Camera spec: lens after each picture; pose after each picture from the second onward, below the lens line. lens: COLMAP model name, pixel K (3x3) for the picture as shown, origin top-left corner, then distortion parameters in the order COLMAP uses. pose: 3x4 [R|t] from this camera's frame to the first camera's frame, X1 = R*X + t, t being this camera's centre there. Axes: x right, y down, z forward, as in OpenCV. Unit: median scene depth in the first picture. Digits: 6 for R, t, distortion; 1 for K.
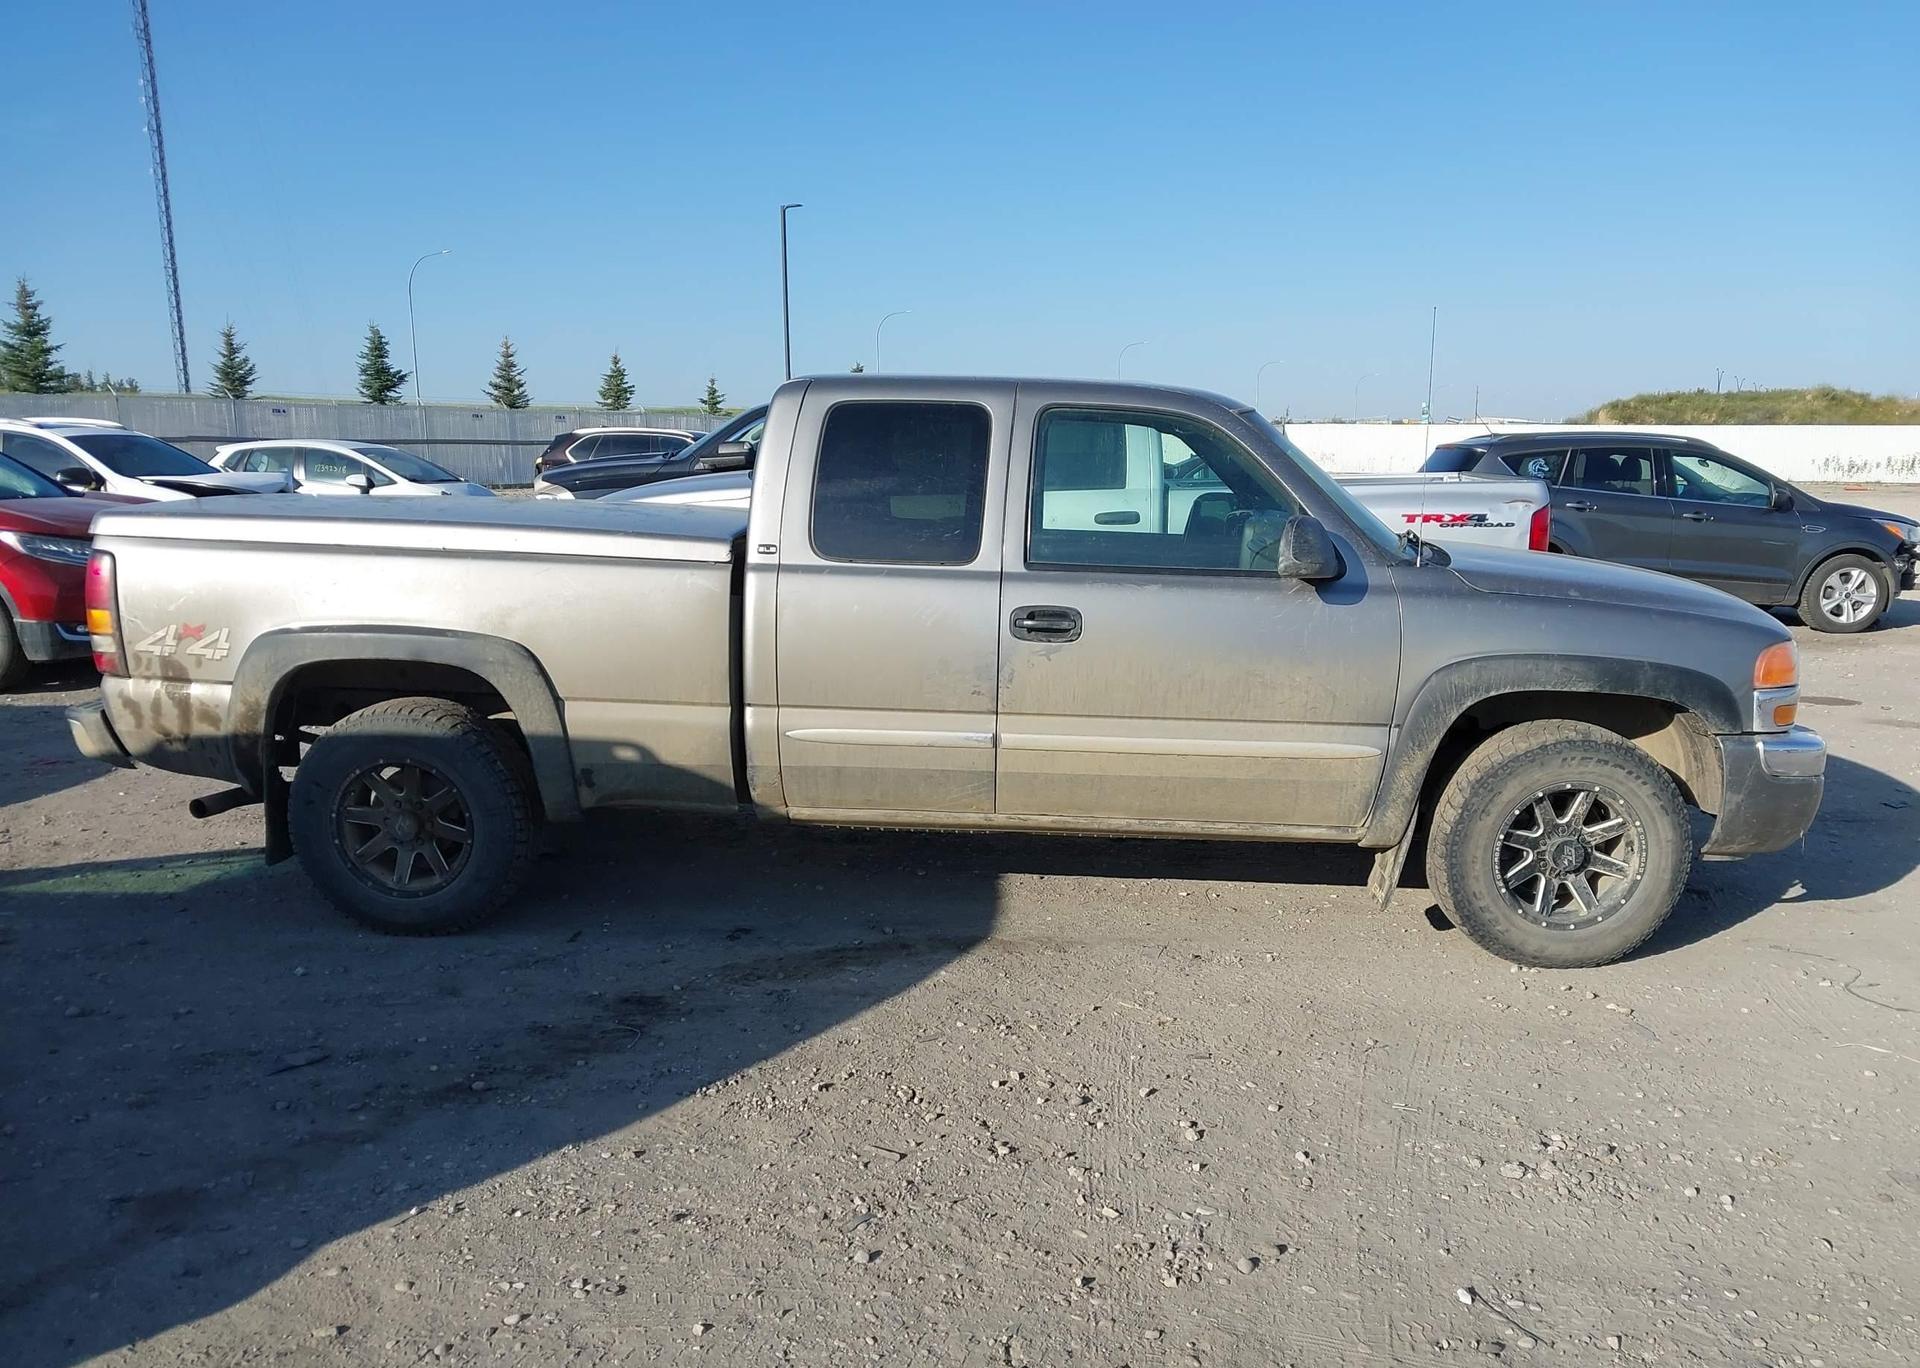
lens RADIAL K [[1458.7, 0, 960.0], [0, 1458.7, 684.0], [0, 0, 1]] dist [0.054437, -0.037626]
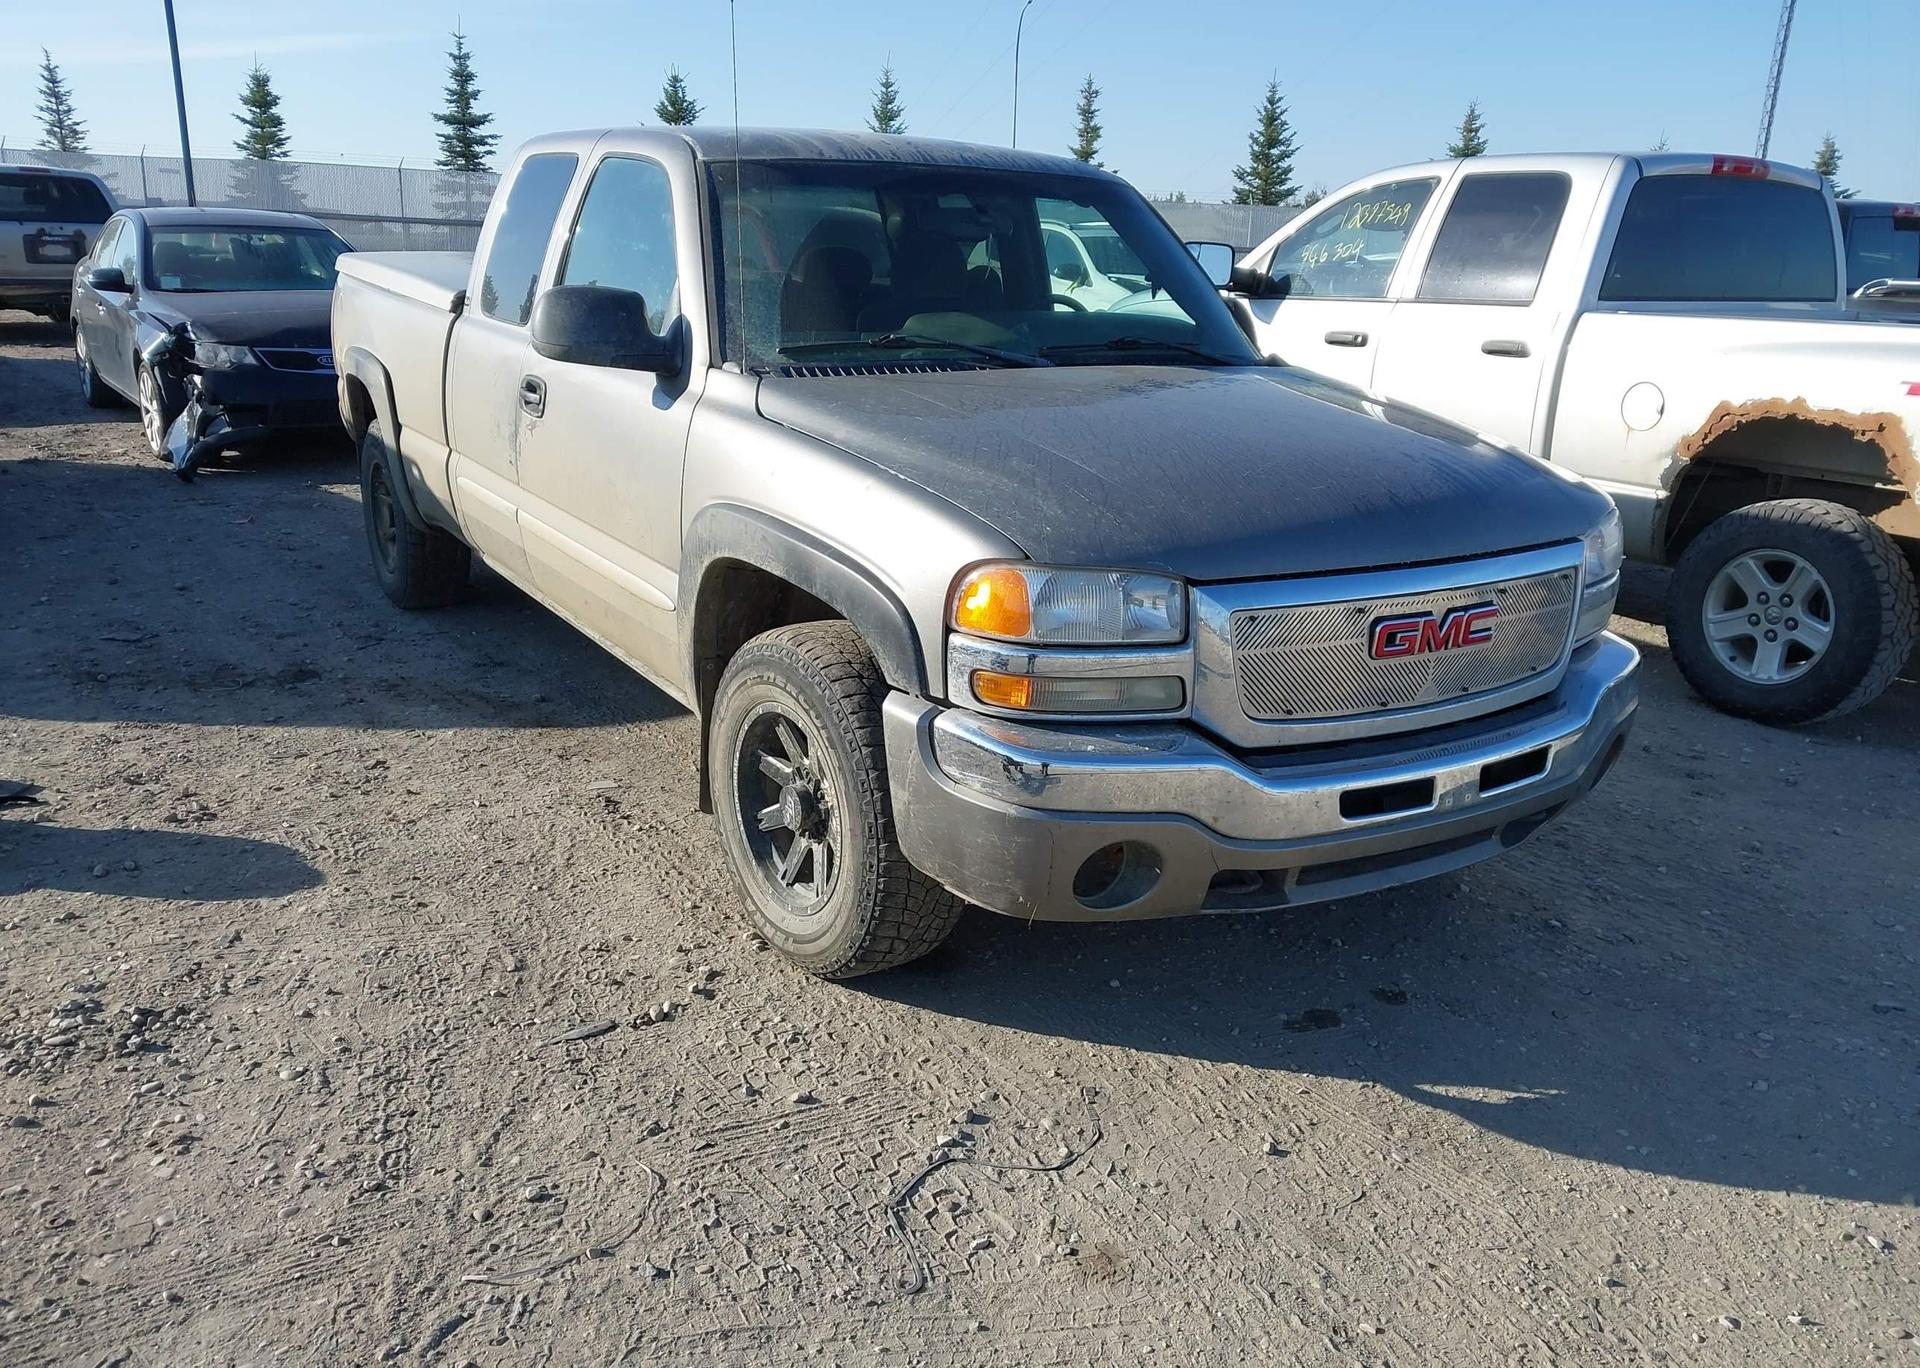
lens RADIAL K [[1471.1, 0, 965.5], [0, 1471.1, 704.9], [0, 0, 1]] dist [0.042522, -0.048952]
pose [[0.617707, 0.258204, -0.742811, 0.950196], [-0.165518, 0.966090, 0.198176, -0.081867], [0.768792, 0.000534, 0.639499, 0.603654]]
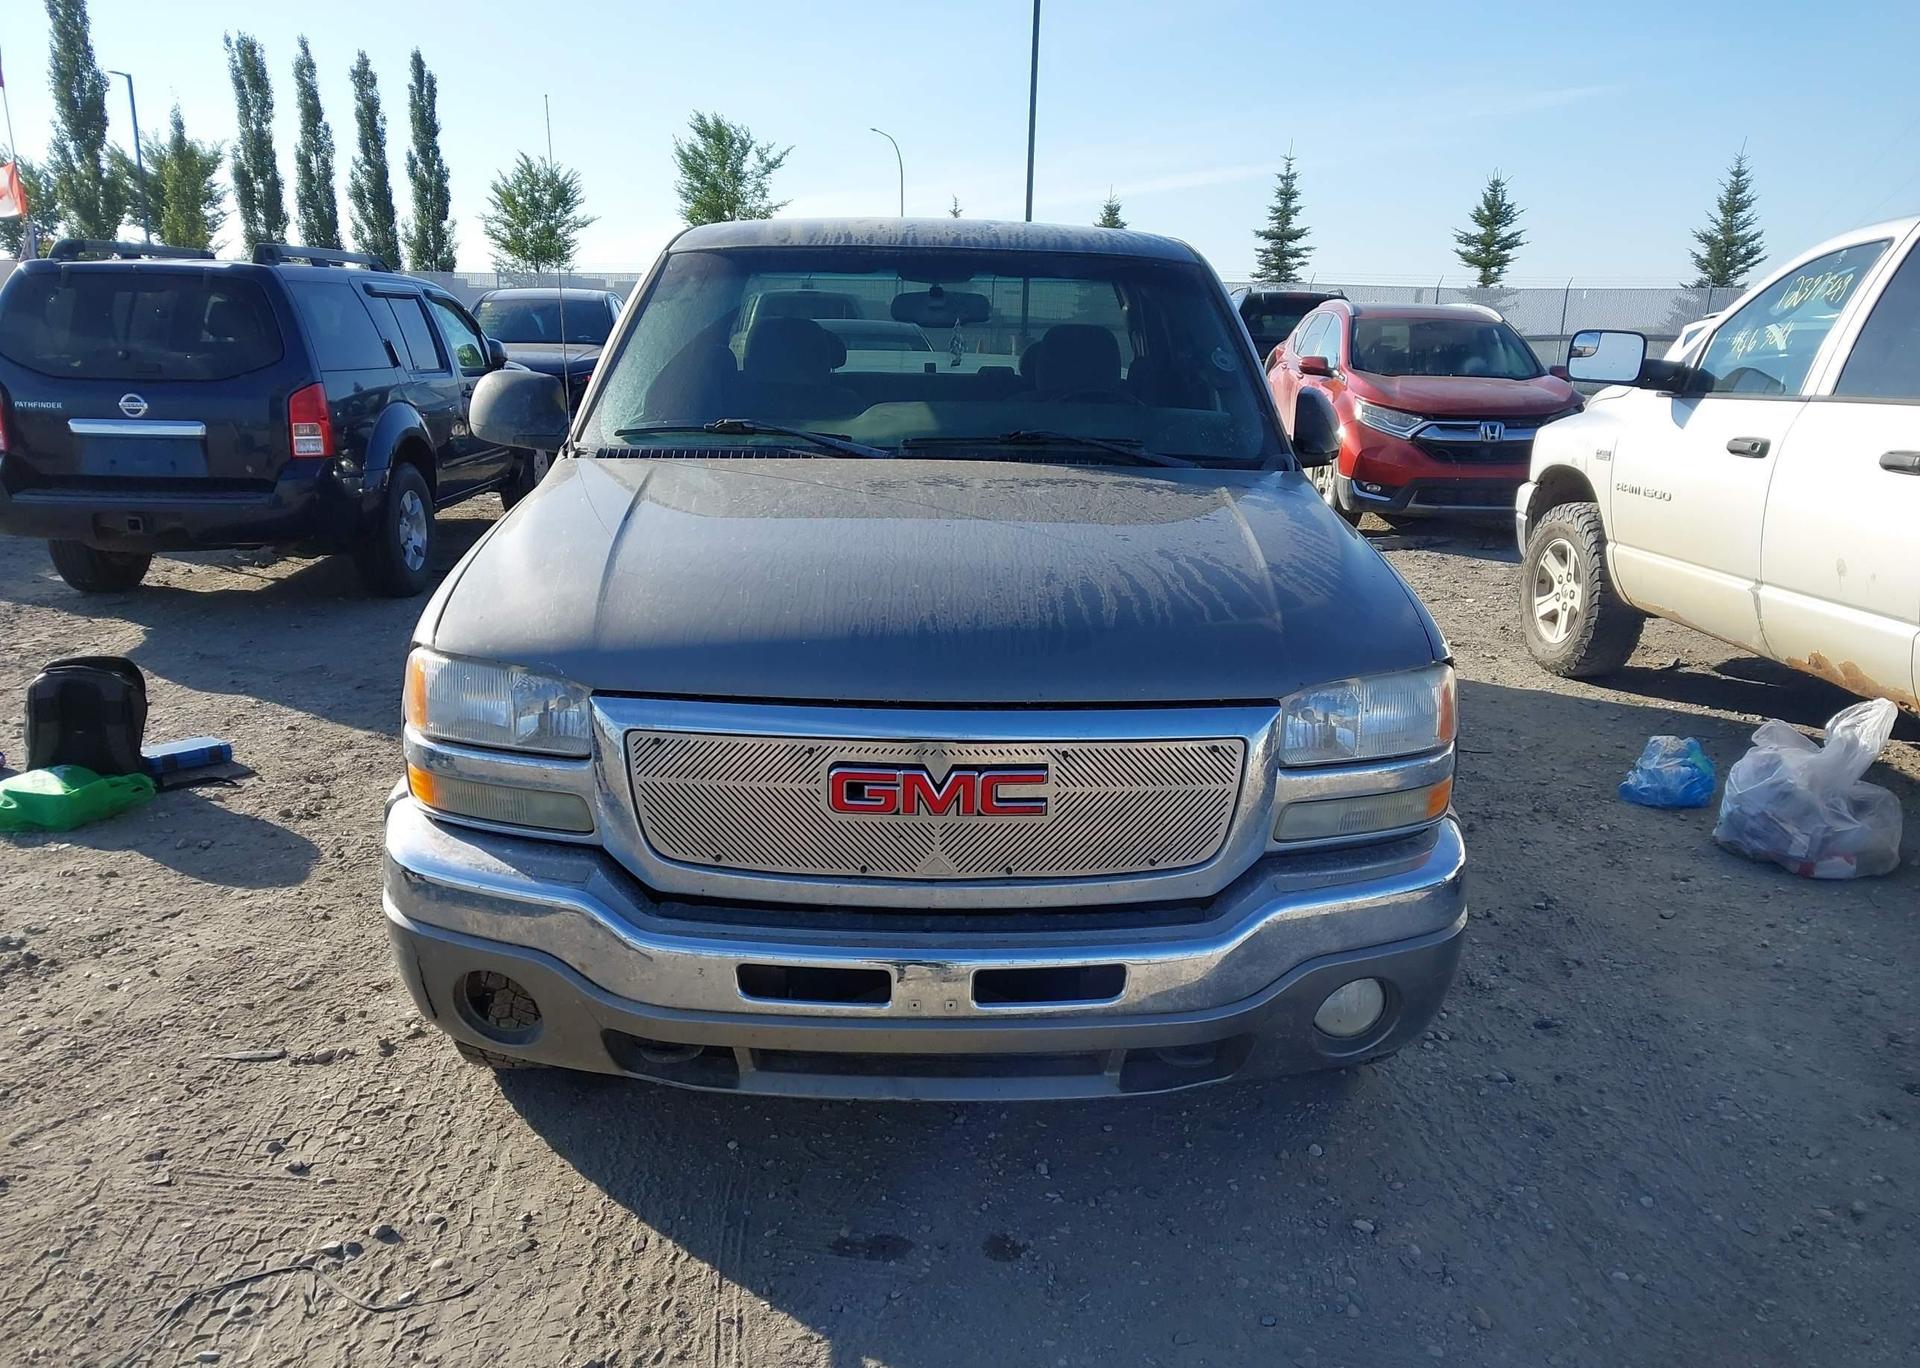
lens RADIAL K [[1458.7, 0, 960.0], [0, 1458.7, 684.0], [0, 0, 1]] dist [0.054437, -0.037626]
pose [[0.136643, 0.242646, -0.960444, 1.065027], [-0.184638, 0.958786, 0.215958, -0.161131], [0.973261, 0.147826, 0.175813, 1.053484]]
